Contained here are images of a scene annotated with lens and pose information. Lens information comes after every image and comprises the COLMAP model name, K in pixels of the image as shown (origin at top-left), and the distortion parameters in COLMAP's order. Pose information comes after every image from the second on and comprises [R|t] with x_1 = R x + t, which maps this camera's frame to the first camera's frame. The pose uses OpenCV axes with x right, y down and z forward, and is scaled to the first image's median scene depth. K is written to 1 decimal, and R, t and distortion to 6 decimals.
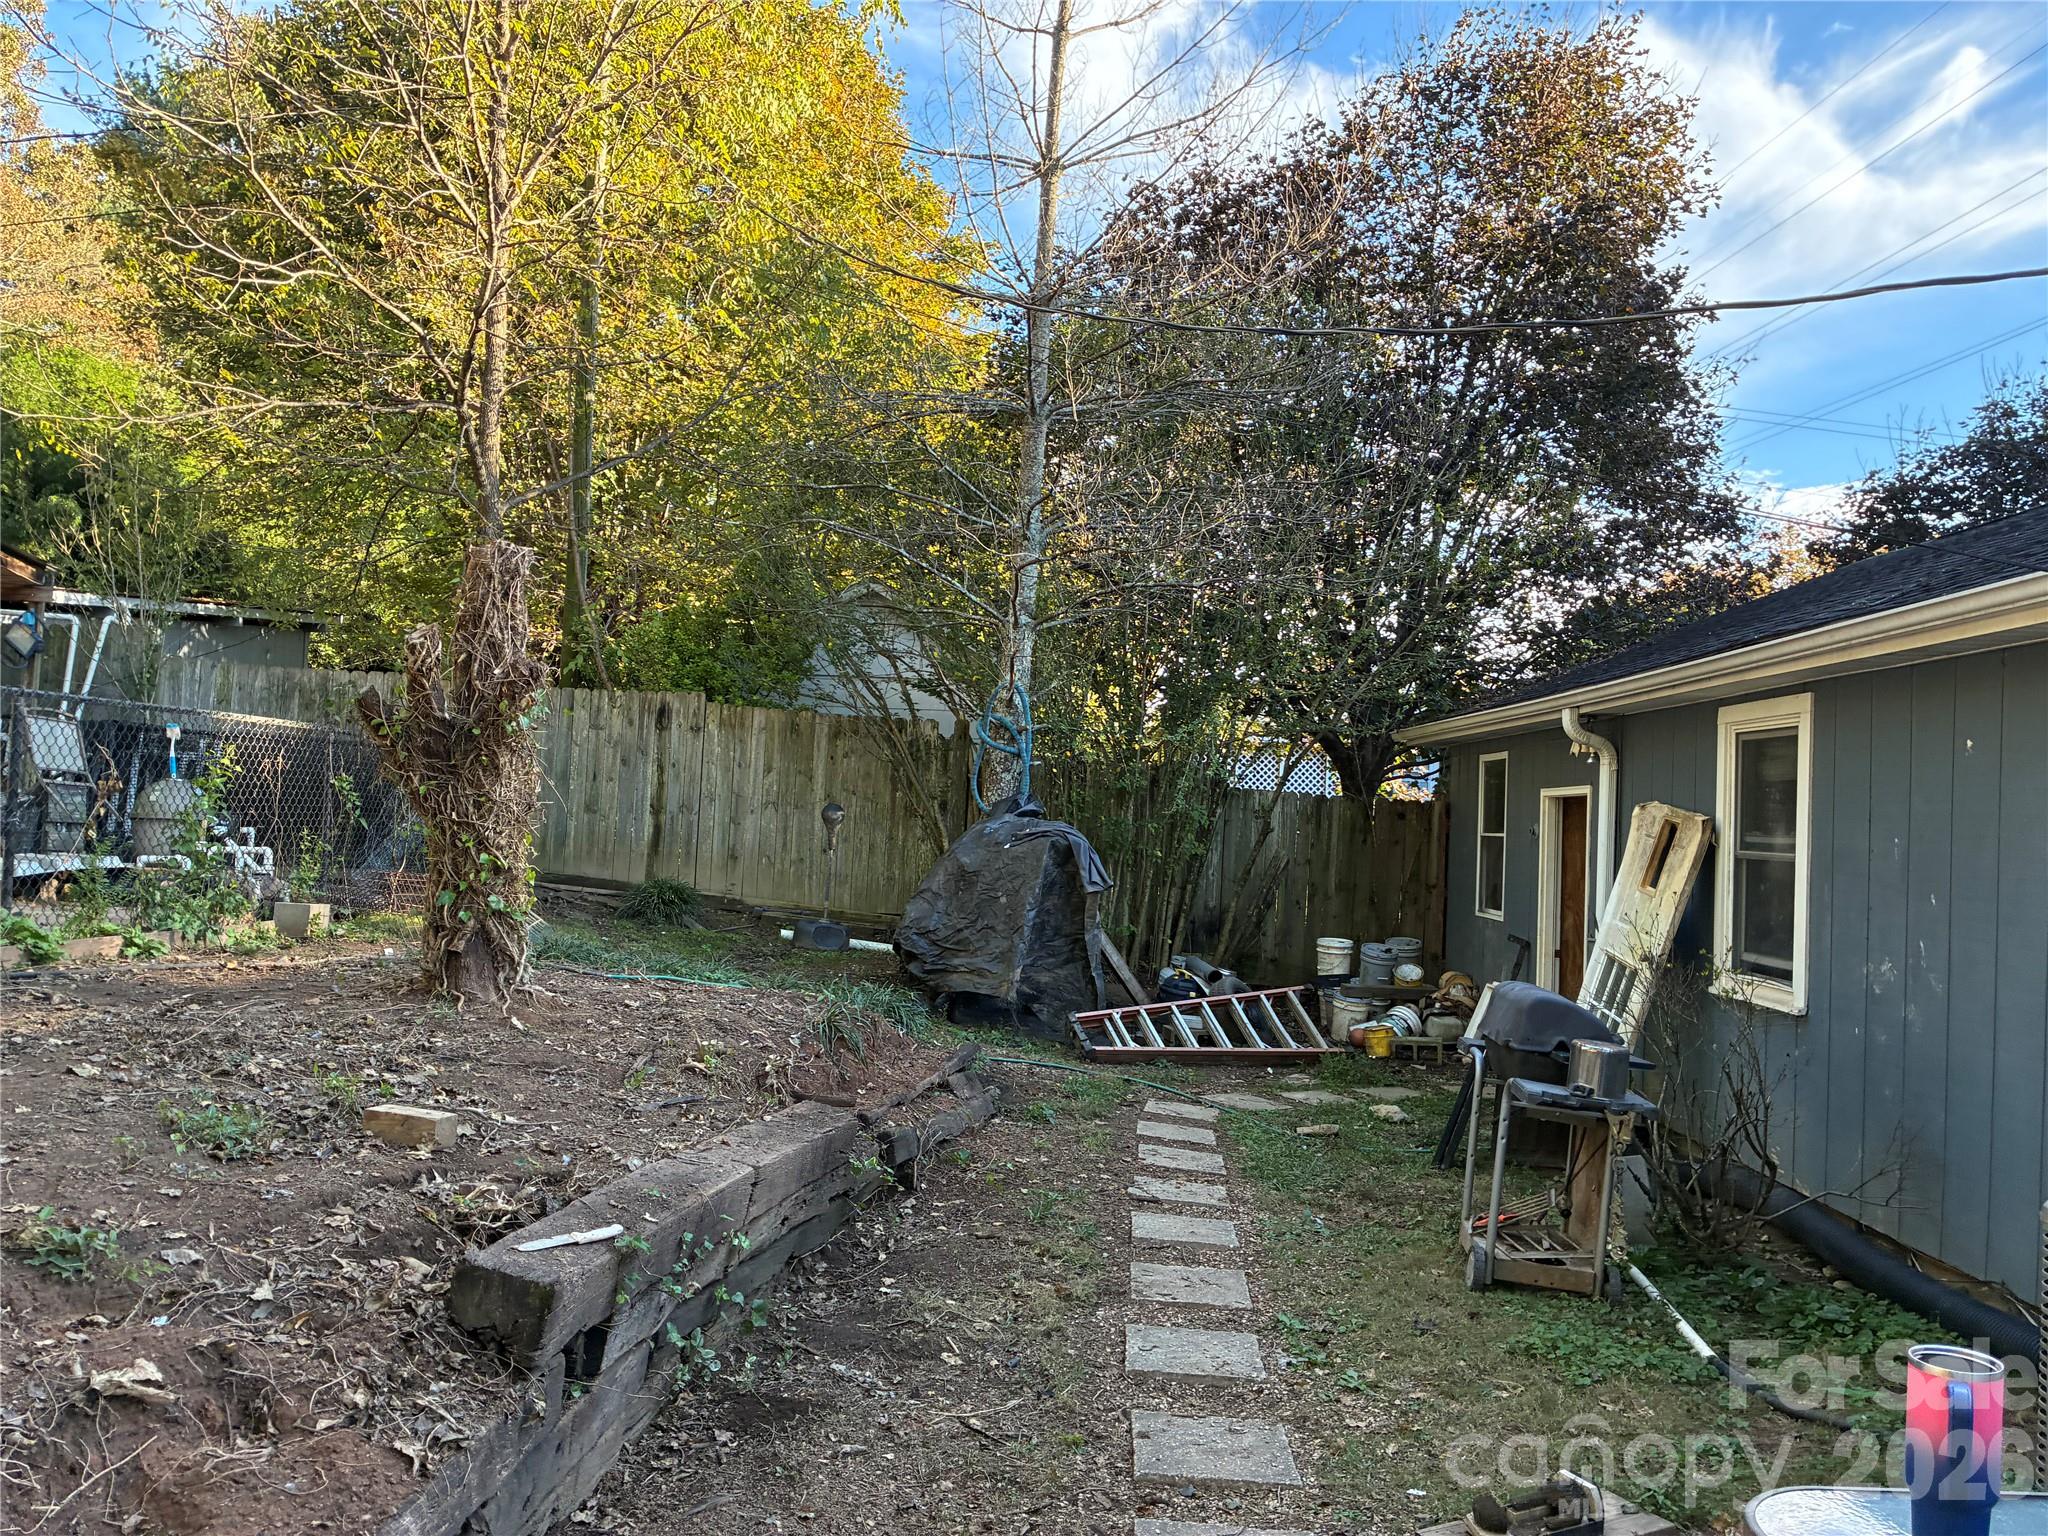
lens RADIAL K [[1544.1, 0, 1024.0], [0, 1544.1, 768.0], [0, 0, 1]] dist [0.000454, -0.000179]
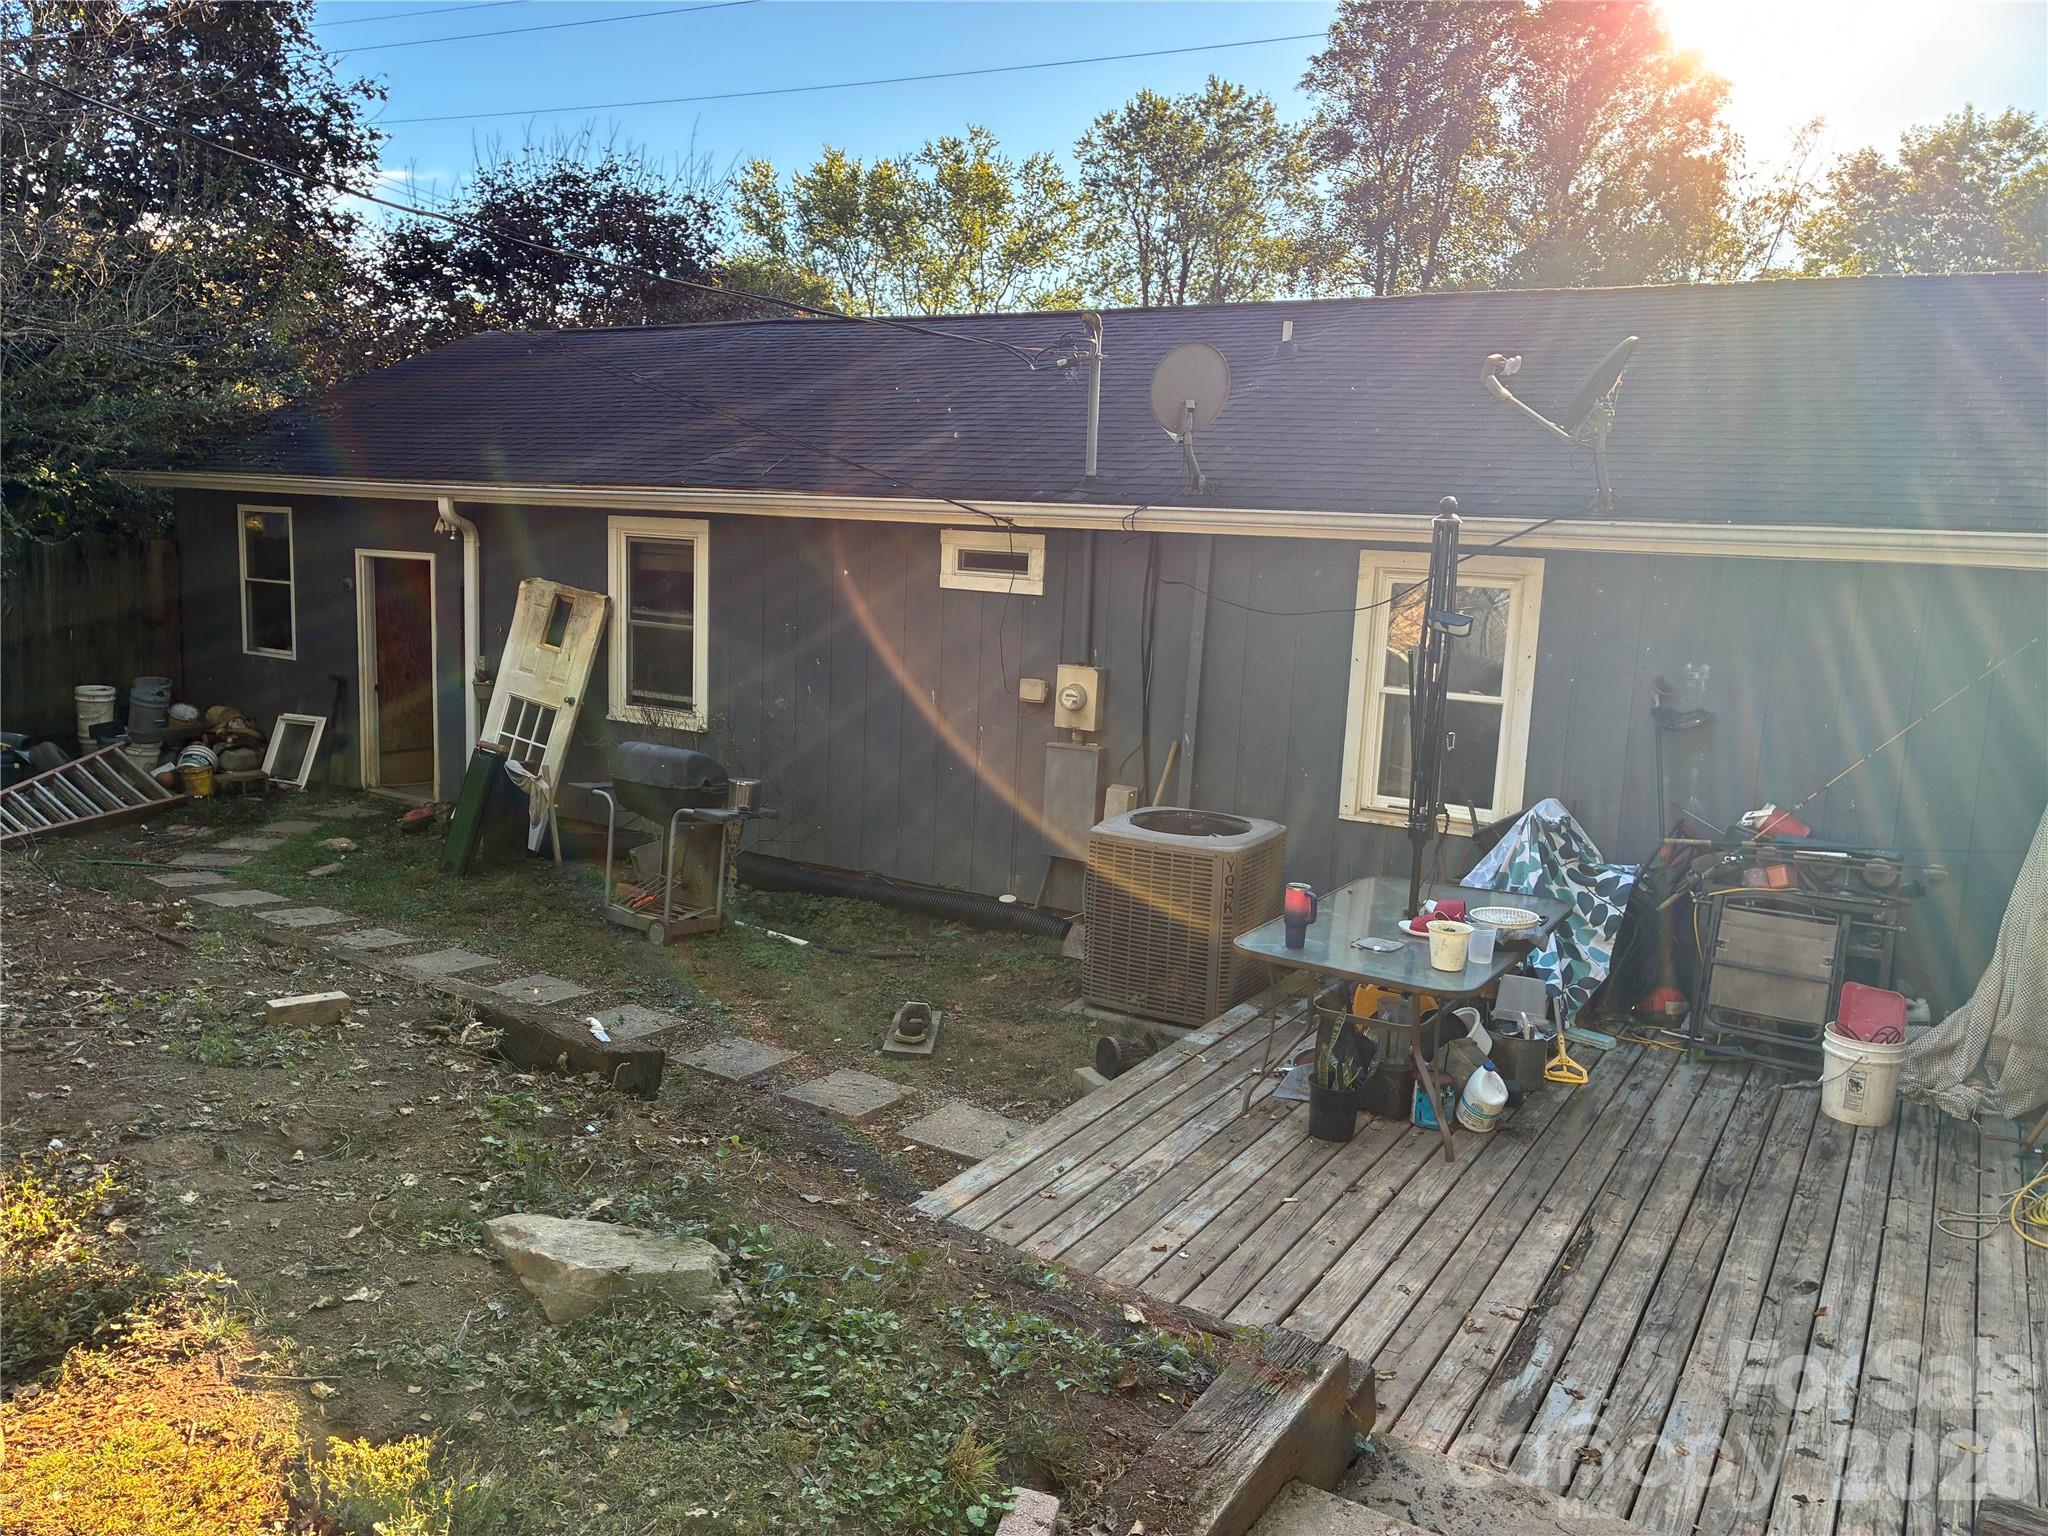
lens RADIAL K [[1628.0, 0, 989.1], [0, 1628.0, 771.4], [0, 0, 1]] dist [0.001521, -0.000218]
pose [[0.514663, -0.156180, 0.843048, -0.589037], [-0.048290, 0.976429, 0.210370, -0.127570], [-0.856031, -0.148980, 0.494990, -0.042100]]
